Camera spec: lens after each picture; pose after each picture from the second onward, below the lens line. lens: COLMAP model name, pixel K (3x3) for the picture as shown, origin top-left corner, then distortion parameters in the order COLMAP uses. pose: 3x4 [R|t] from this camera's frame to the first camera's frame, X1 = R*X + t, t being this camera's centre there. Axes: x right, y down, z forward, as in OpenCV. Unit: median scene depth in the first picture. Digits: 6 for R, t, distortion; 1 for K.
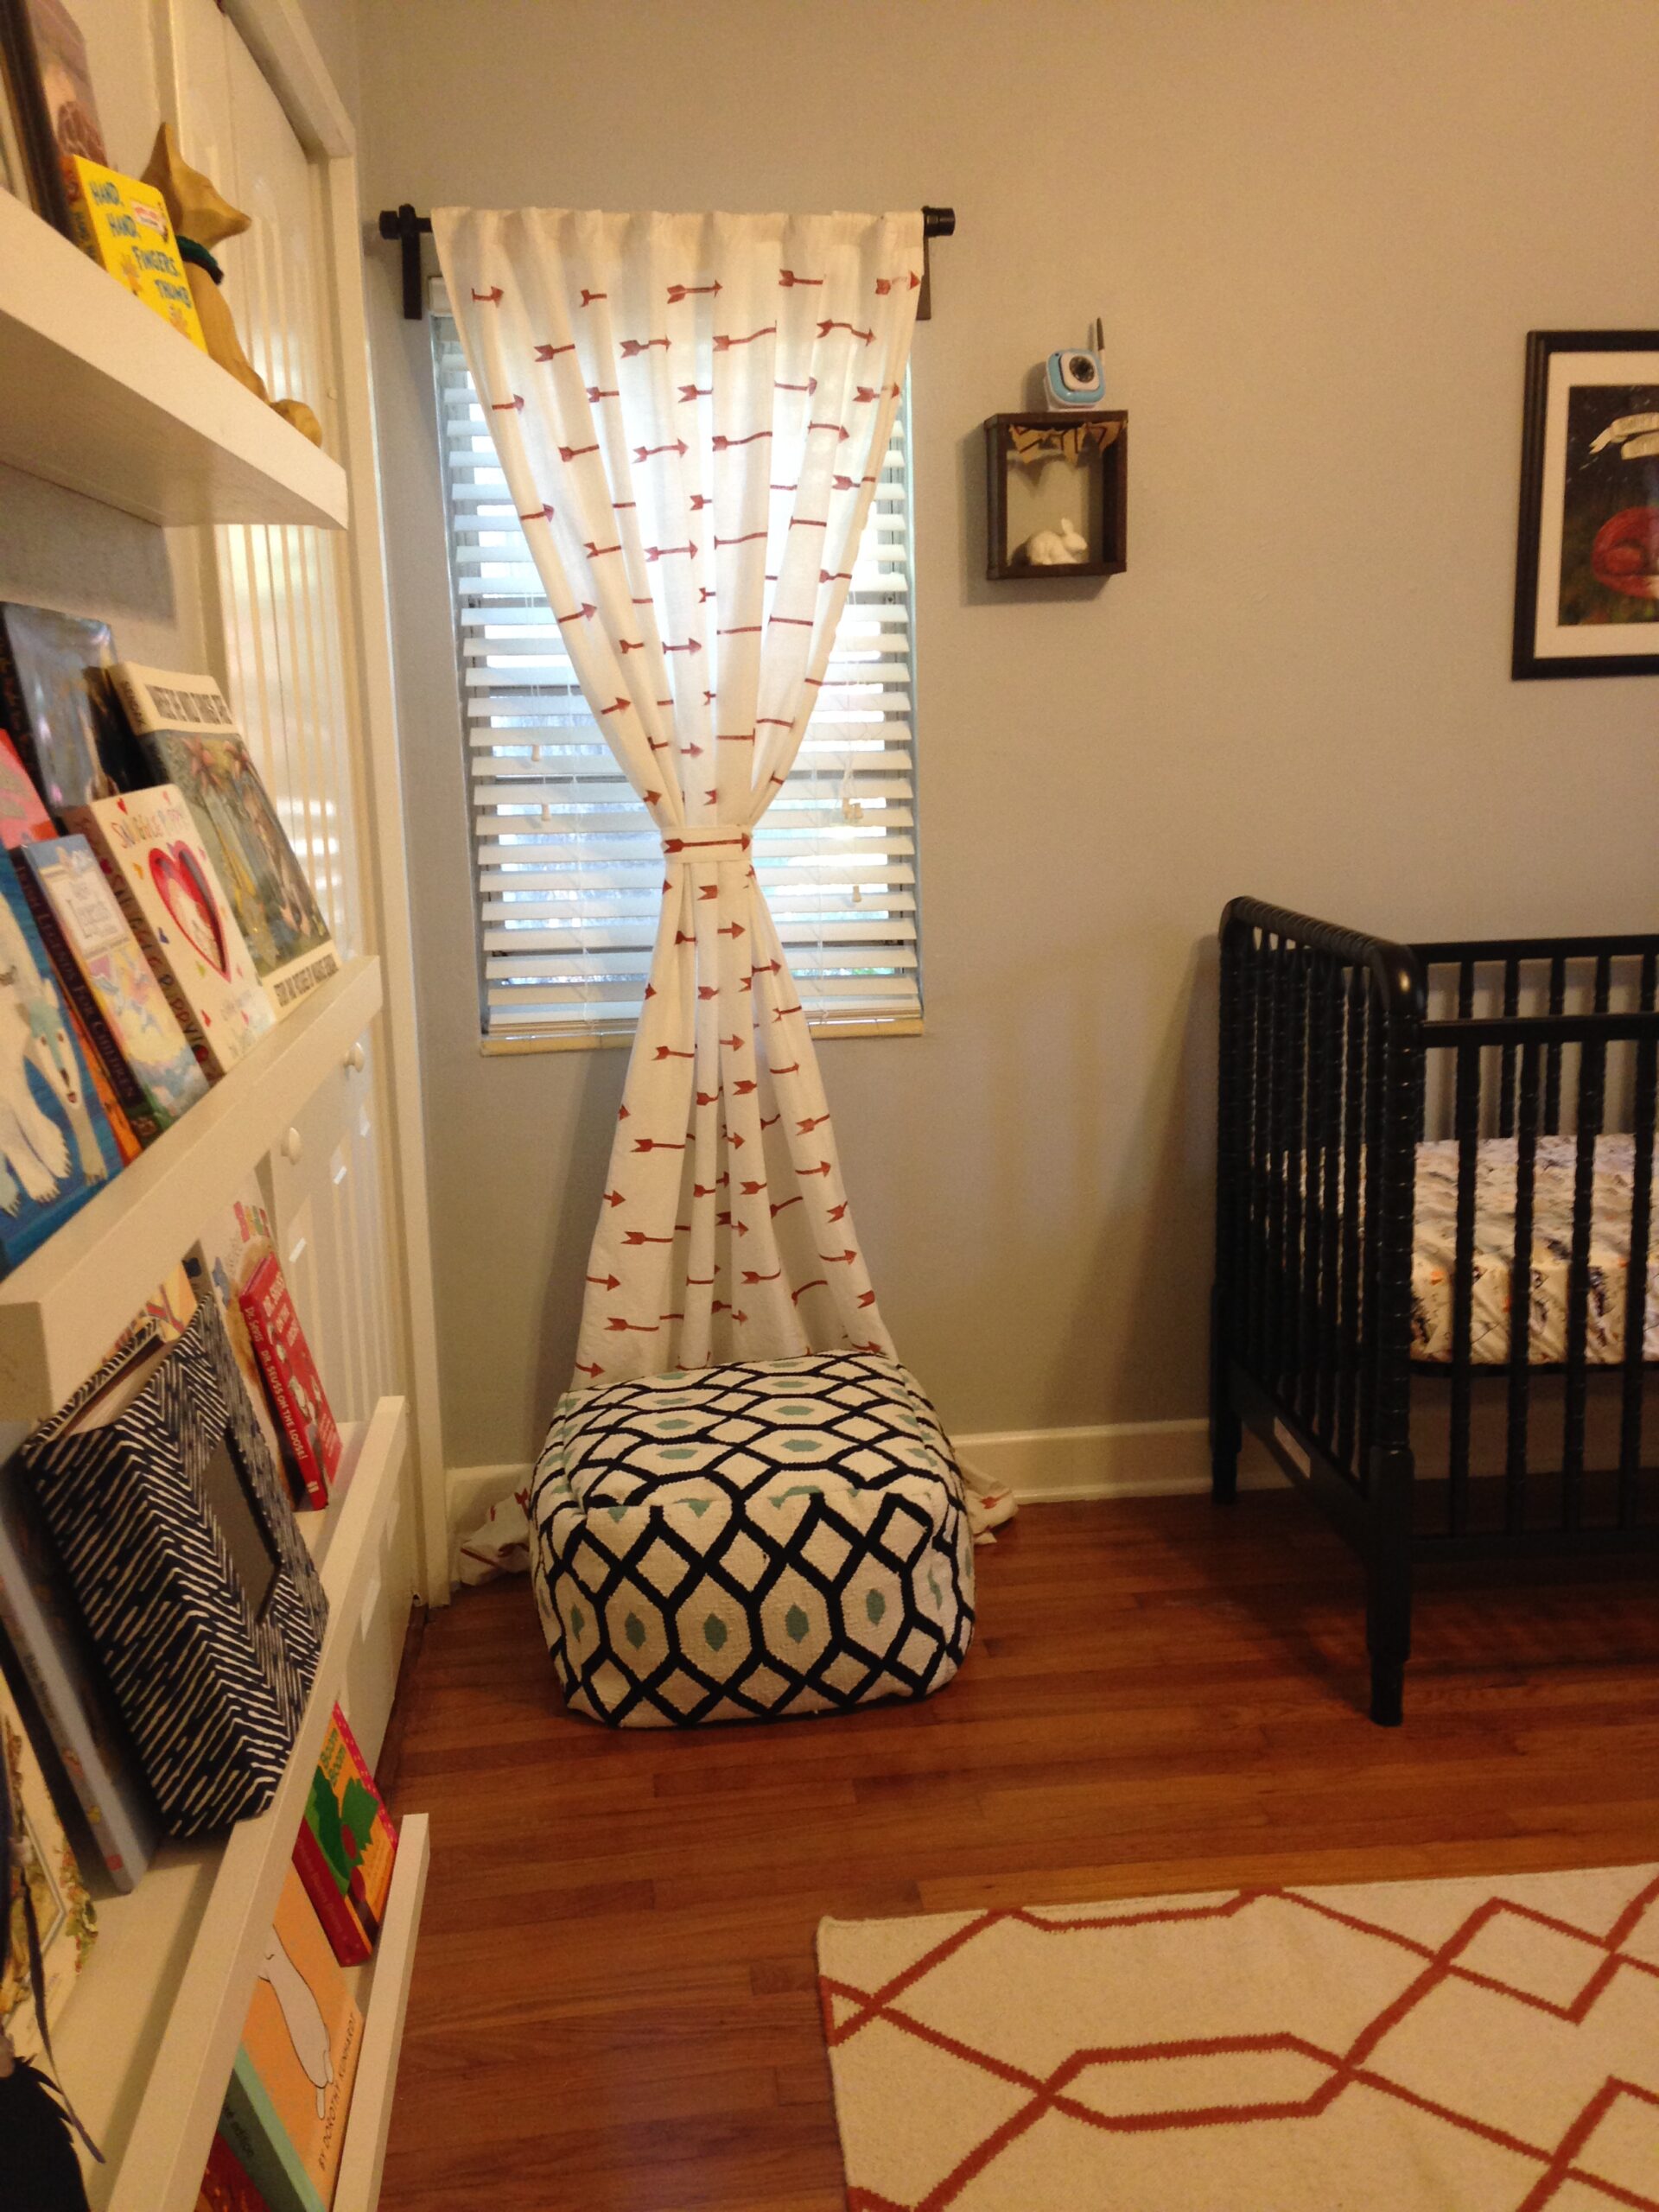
lens RADIAL K [[2047.3, 0, 808.2], [0, 2047.3, 1098.5], [0, 0, 1]] dist [0.125964, -0.184888]
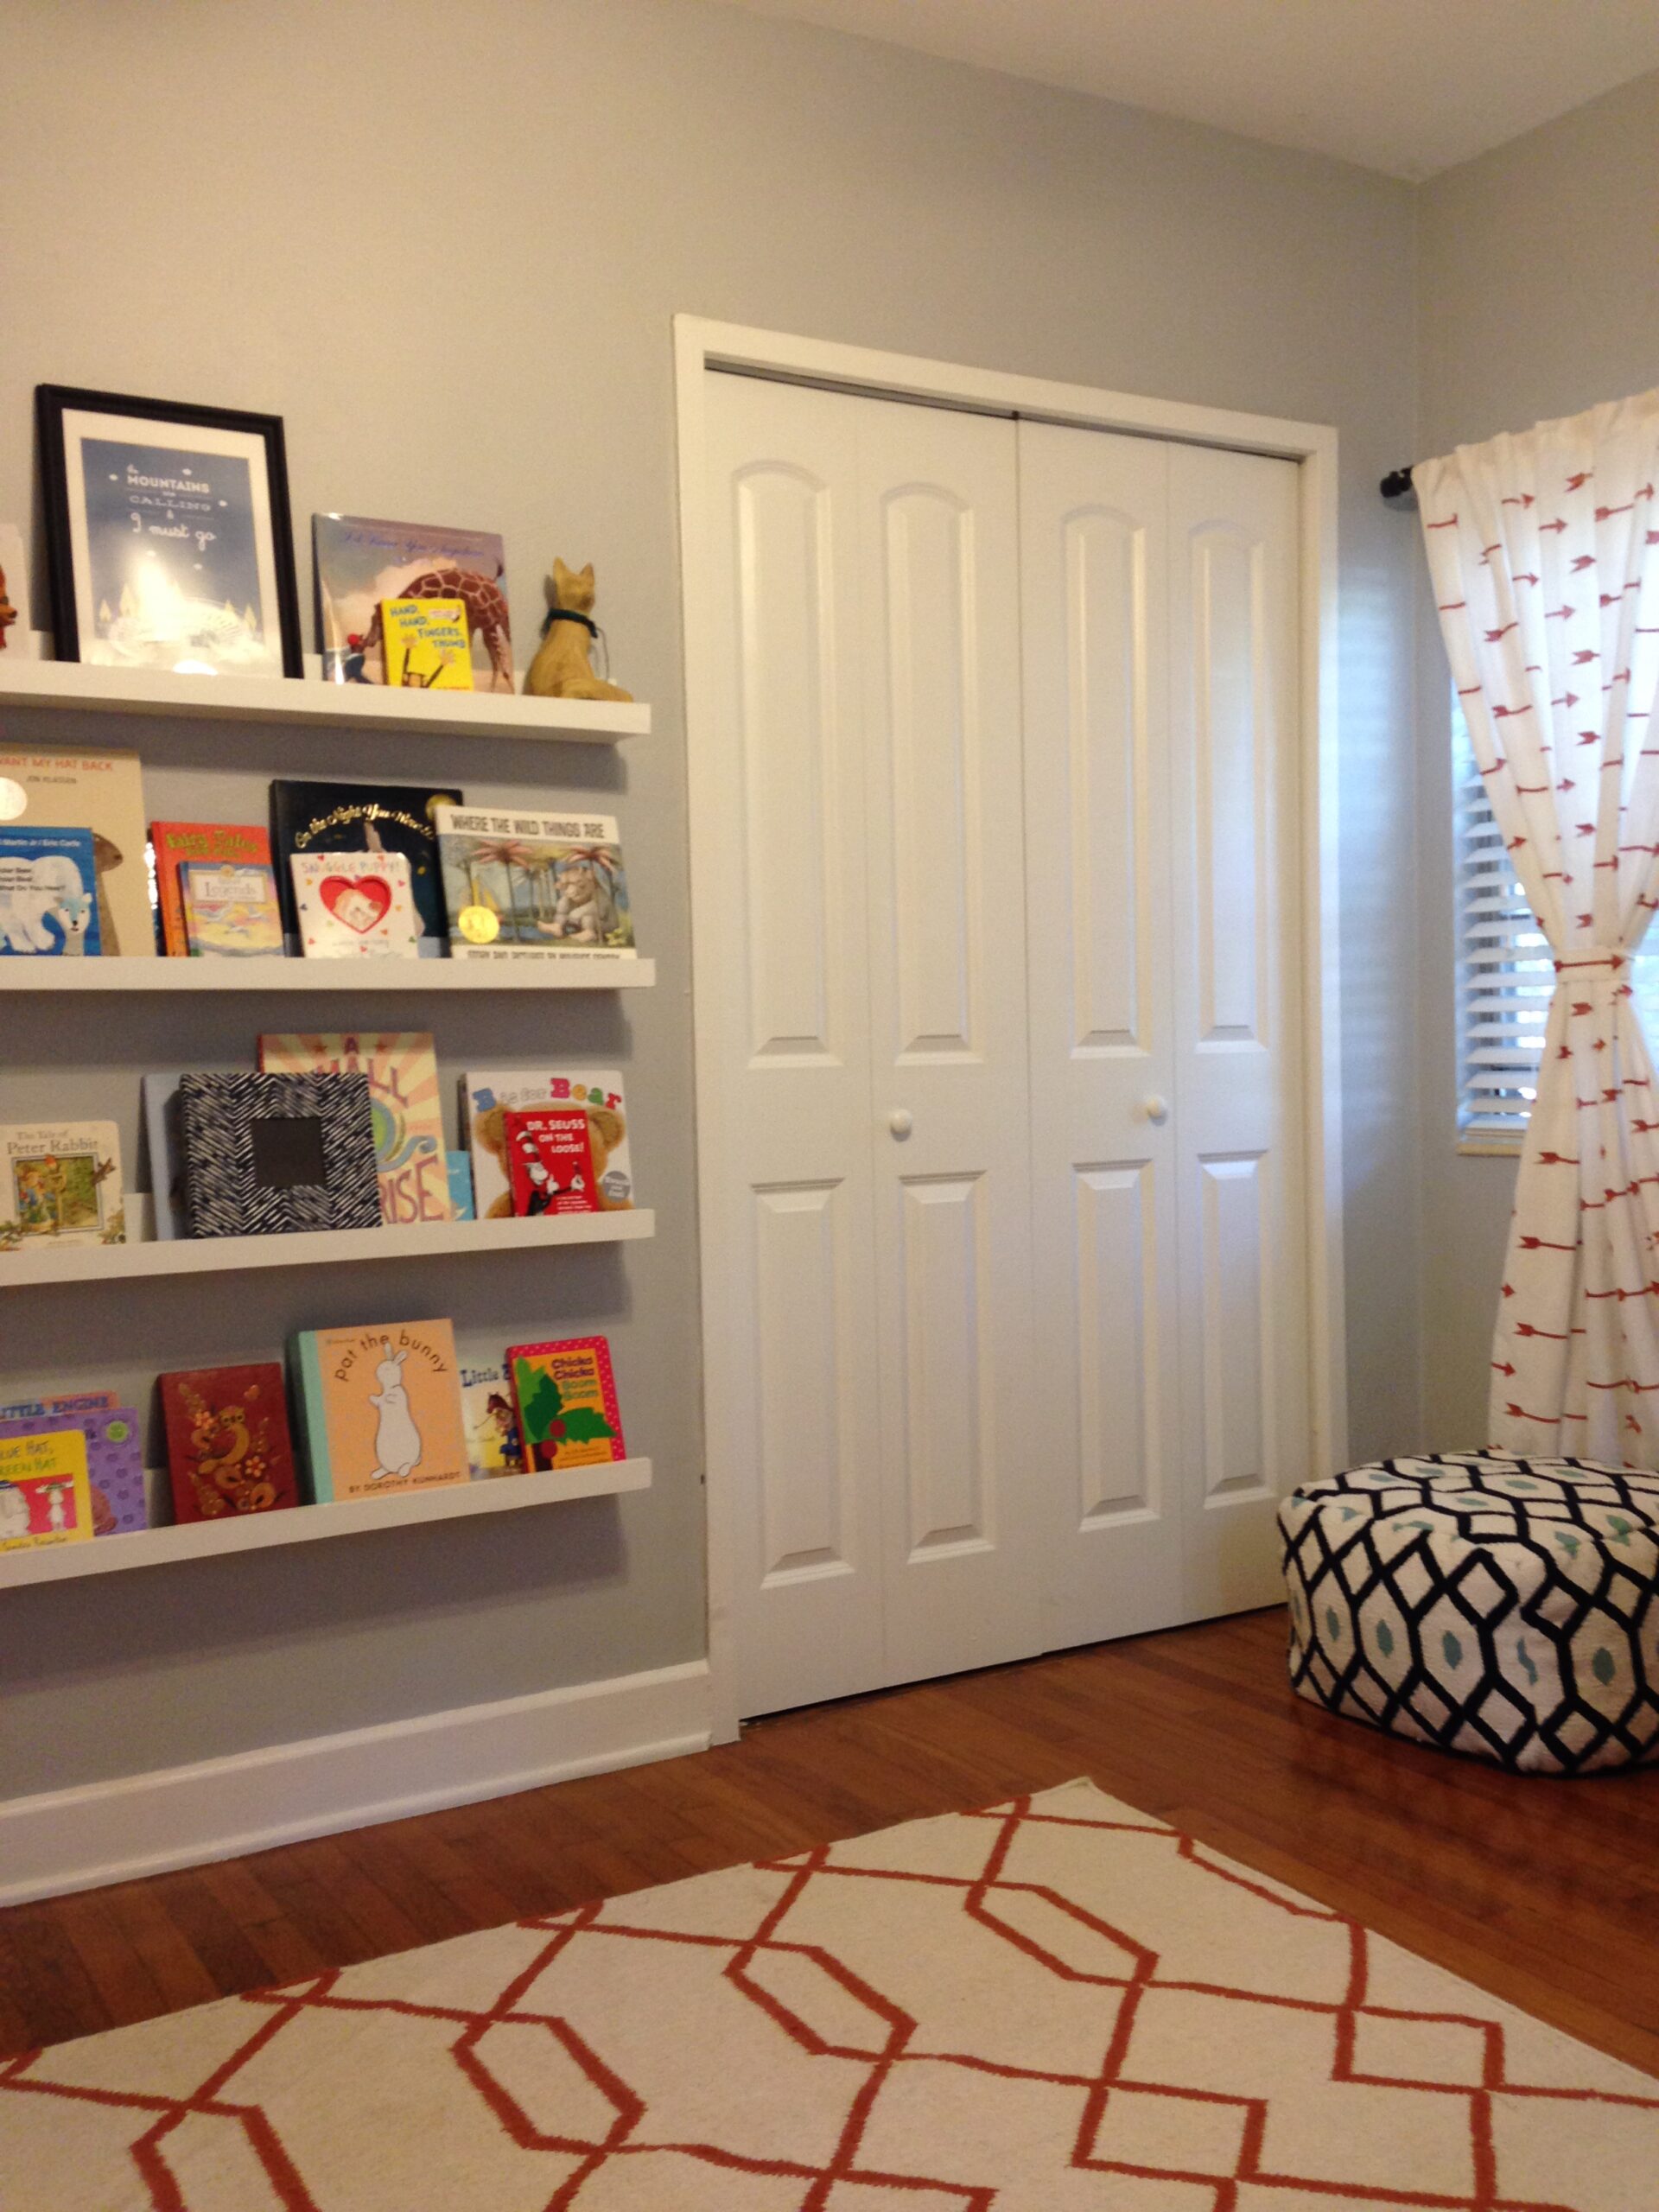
lens RADIAL K [[2047.3, 0, 808.2], [0, 2047.3, 1098.5], [0, 0, 1]] dist [0.125964, -0.184888]
pose [[0.395206, 0.044219, -0.917528, 0.822186], [-0.159670, 0.986943, -0.021210, 0.033927], [0.904609, 0.154884, 0.397106, 0.223692]]
